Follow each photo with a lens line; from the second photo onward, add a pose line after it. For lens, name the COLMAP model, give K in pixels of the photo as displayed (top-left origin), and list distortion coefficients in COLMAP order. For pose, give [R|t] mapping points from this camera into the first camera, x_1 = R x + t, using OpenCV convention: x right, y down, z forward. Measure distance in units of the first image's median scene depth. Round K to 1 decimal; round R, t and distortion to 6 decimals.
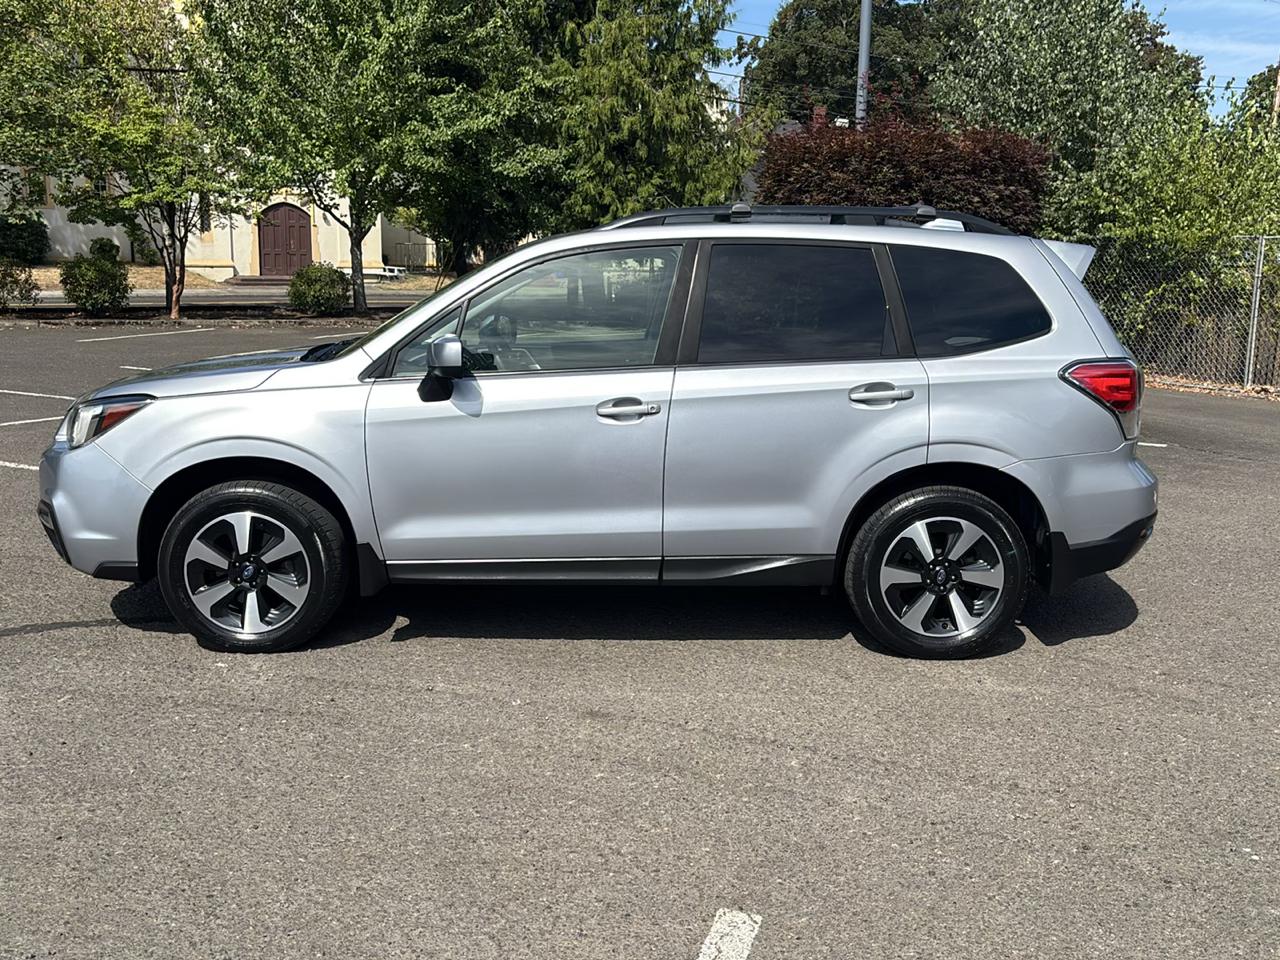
lens RADIAL K [[1243.1, 0, 642.0], [0, 1243.1, 481.0], [0, 0, 1]] dist [0.009670, 0.044176]
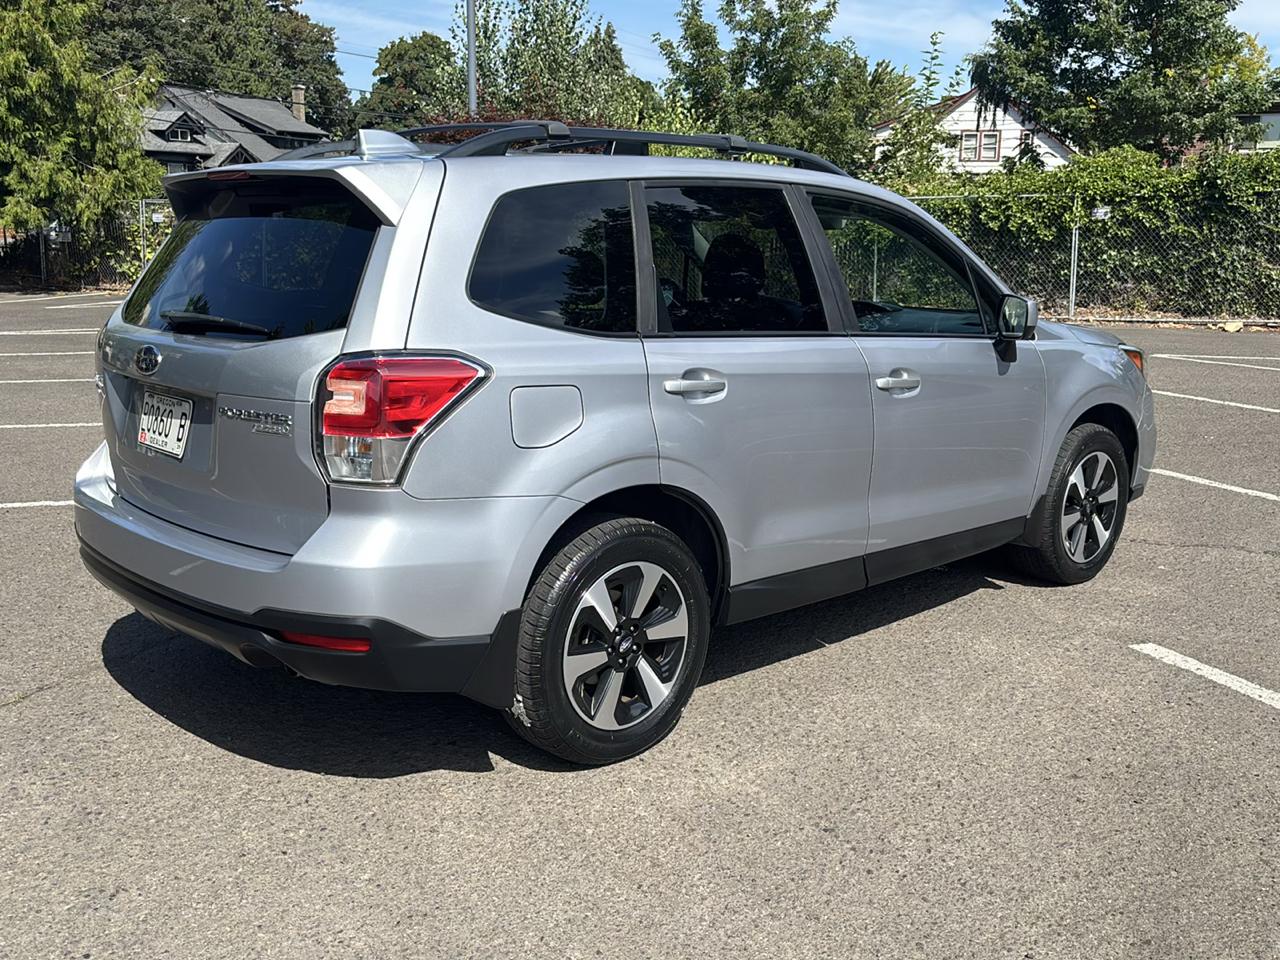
lens RADIAL K [[1243.1, 0, 642.0], [0, 1243.1, 481.0], [0, 0, 1]] dist [0.009670, 0.044176]
pose [[0.779202, -0.144299, 0.609936, -1.349518], [0.123915, 0.989396, 0.075769, 0.023224], [-0.614402, 0.016541, 0.788820, -0.228761]]
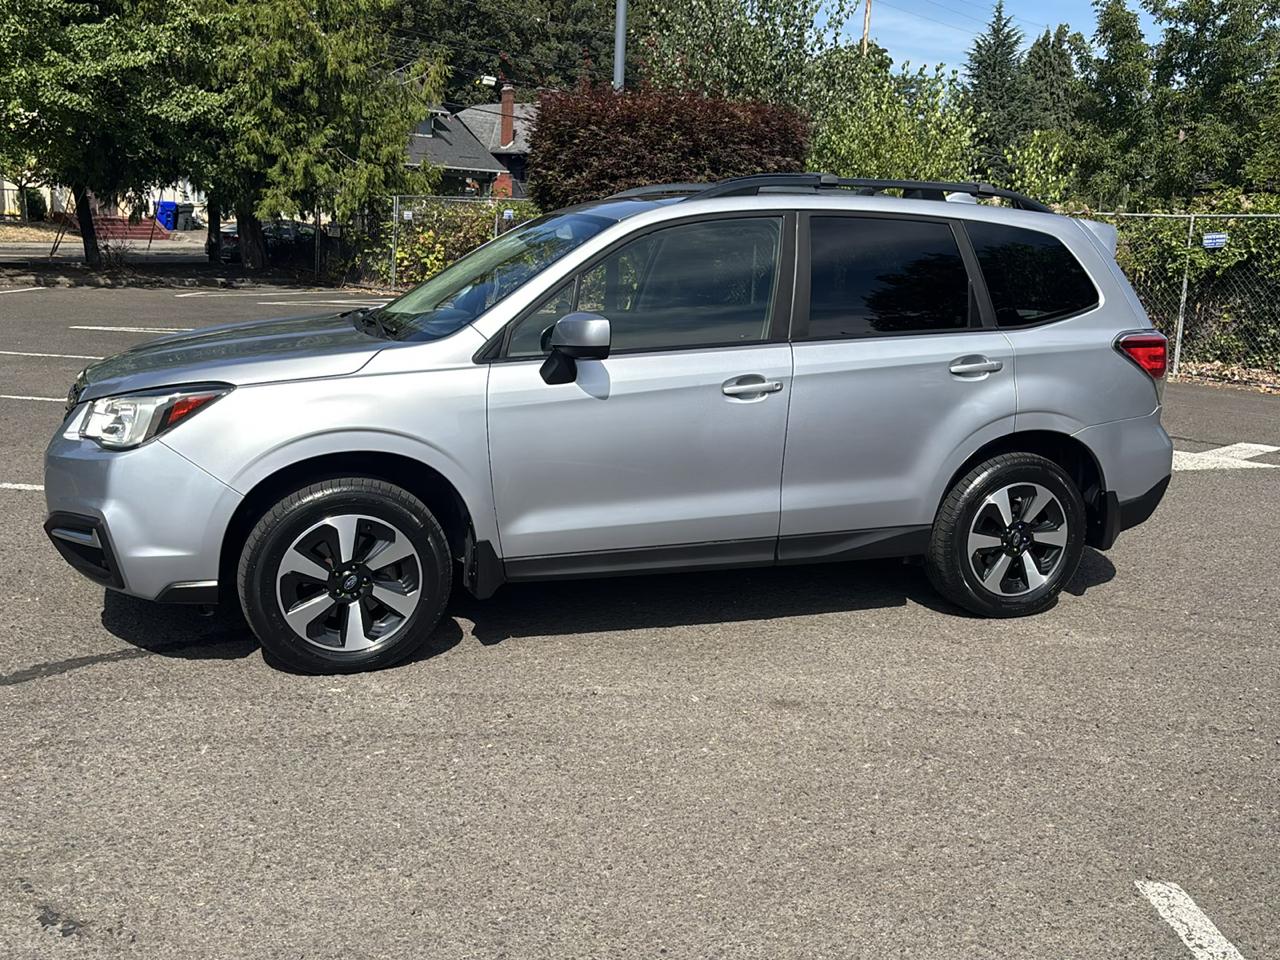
lens RADIAL K [[1230.7, 0, 642.9], [0, 1230.7, 482.5], [0, 0, 1]] dist [0.072129, -0.098663]
pose [[0.947758, -0.047023, 0.315506, -0.360589], [0.036030, 0.998526, 0.040591, -0.023081], [-0.316949, -0.027103, 0.948055, 0.100611]]
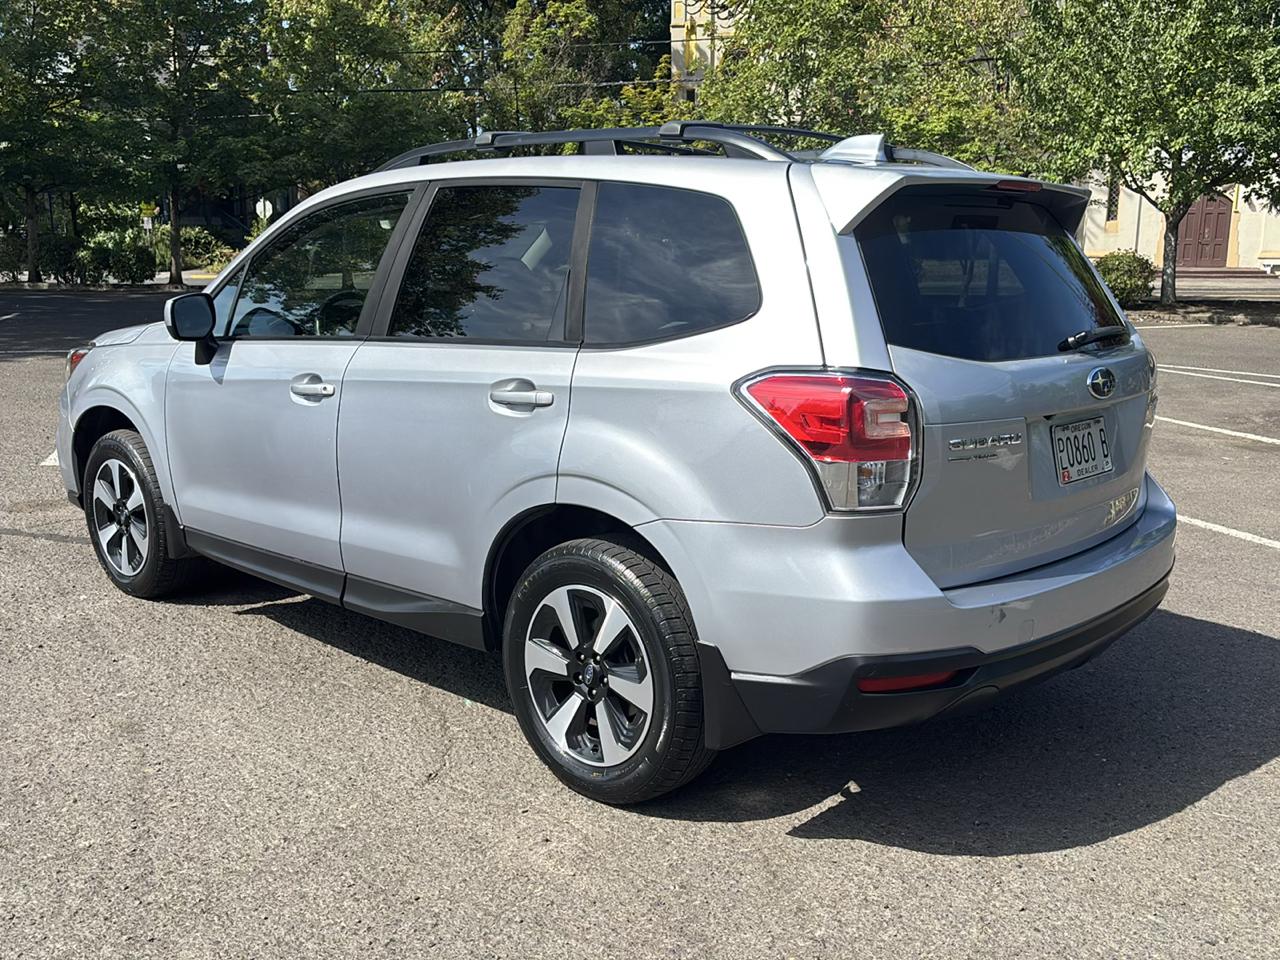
lens RADIAL K [[1230.7, 0, 642.9], [0, 1230.7, 482.5], [0, 0, 1]] dist [0.072129, -0.098663]
pose [[0.722418, 0.129860, -0.679153, 0.654950], [-0.125533, 0.990515, 0.055865, -0.062441], [0.679966, 0.044898, 0.731868, 0.490343]]
